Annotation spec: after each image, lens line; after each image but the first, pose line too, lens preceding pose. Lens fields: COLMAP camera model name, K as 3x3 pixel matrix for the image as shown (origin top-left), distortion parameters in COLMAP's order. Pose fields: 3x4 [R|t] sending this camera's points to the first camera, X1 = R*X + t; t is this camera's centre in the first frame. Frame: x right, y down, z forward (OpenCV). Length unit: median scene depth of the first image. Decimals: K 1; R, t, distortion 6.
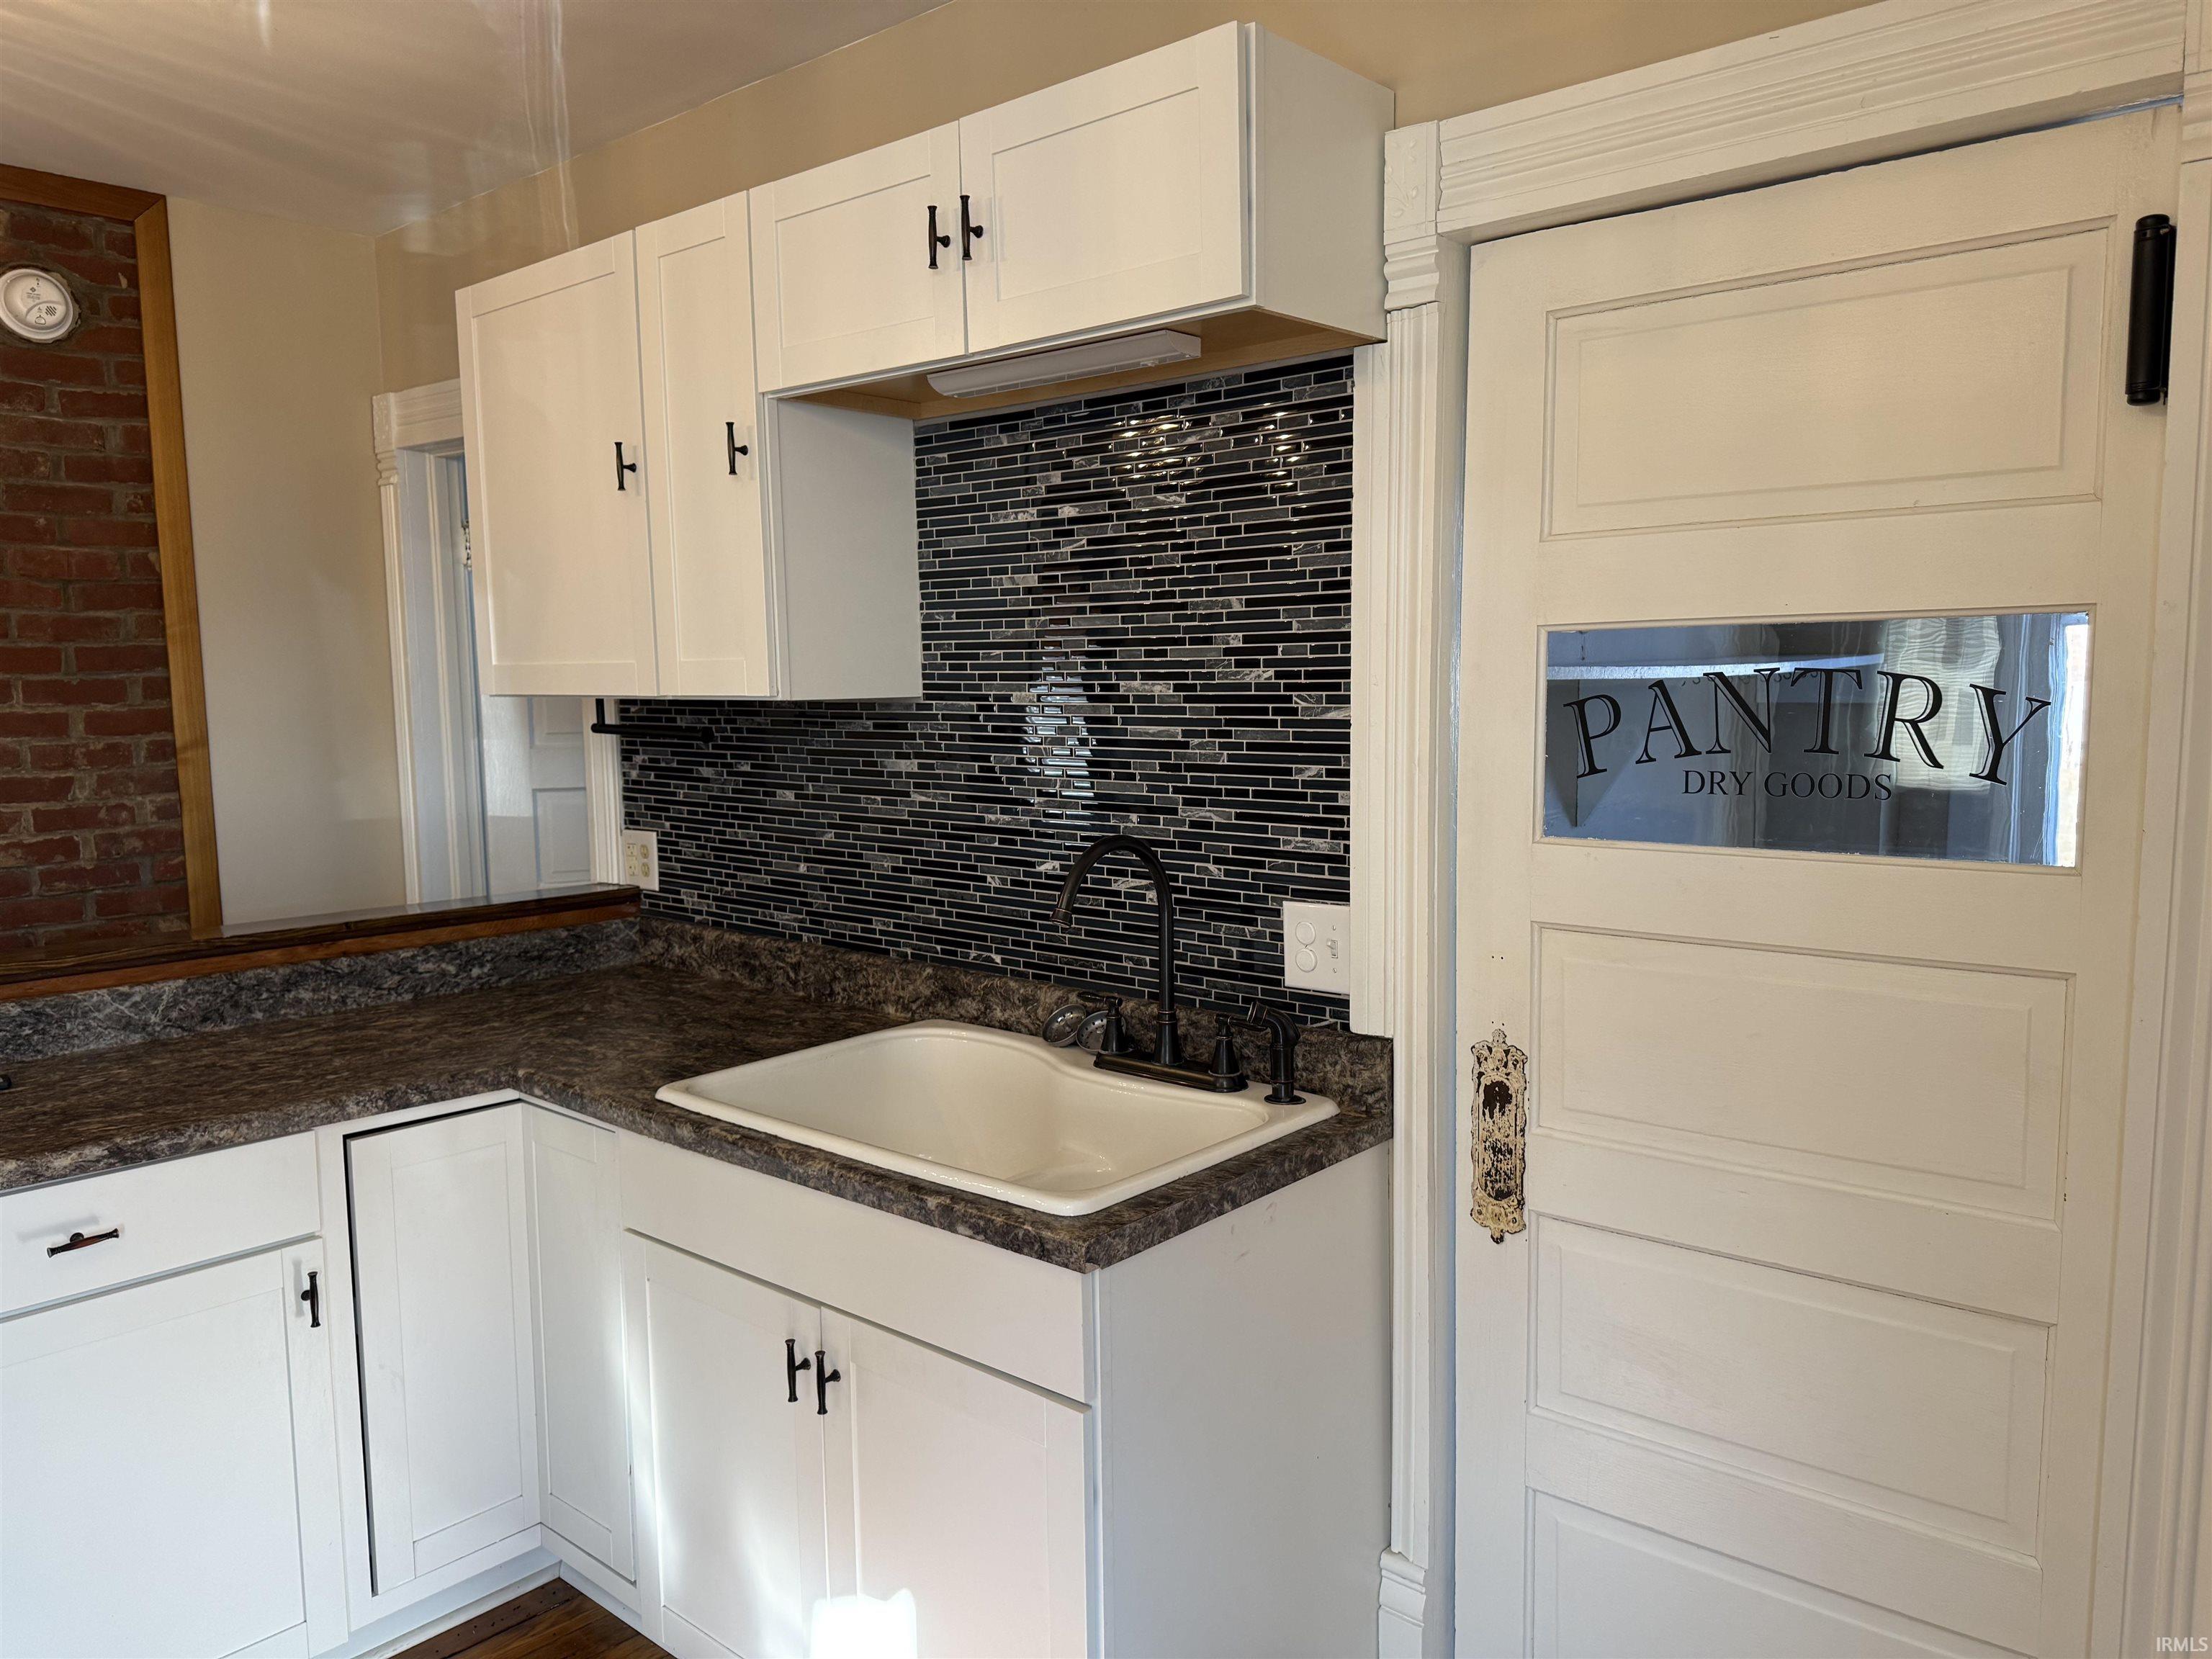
lens RADIAL K [[1559.4, 0, 1106.0], [0, 1559.4, 829.5], [0, 0, 1]] dist [0.126705, -0.165292]
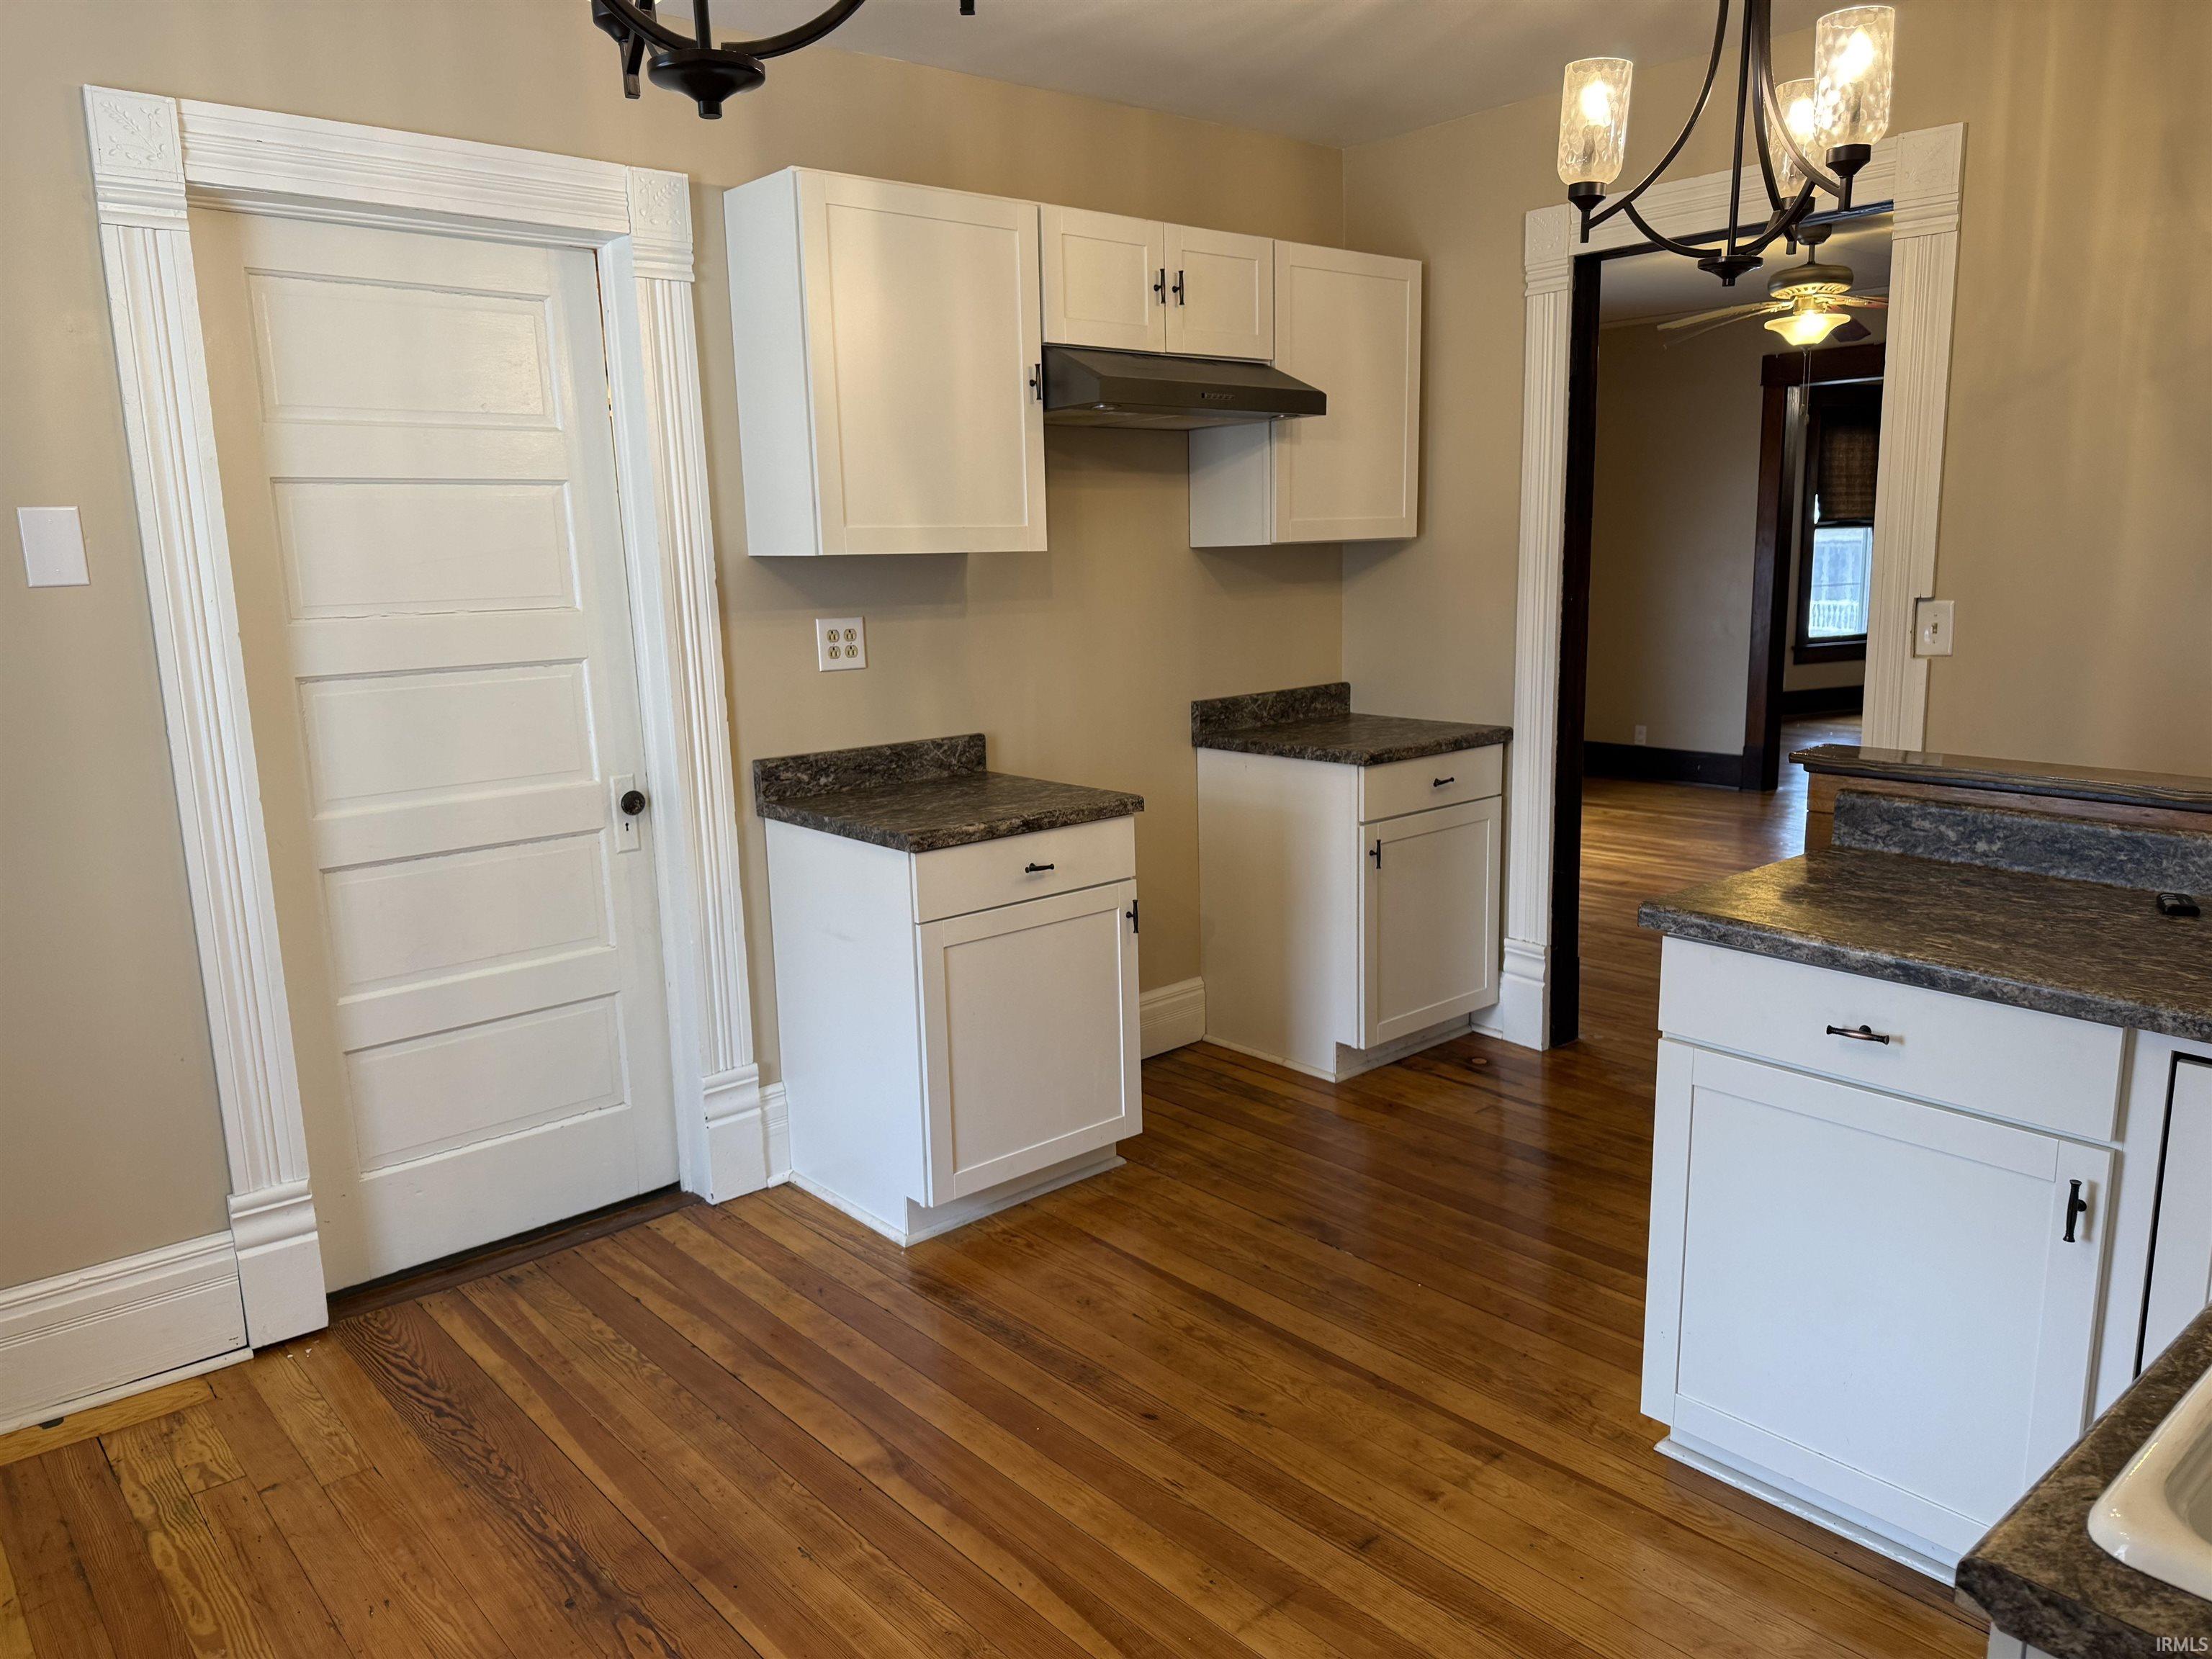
lens RADIAL K [[1559.4, 0, 1106.0], [0, 1559.4, 829.5], [0, 0, 1]] dist [0.126705, -0.165292]
pose [[-0.127201, 0.200767, -0.971346, 0.335523], [-0.079901, 0.974044, 0.211788, -0.044856], [0.988654, 0.104551, -0.107858, 0.496104]]
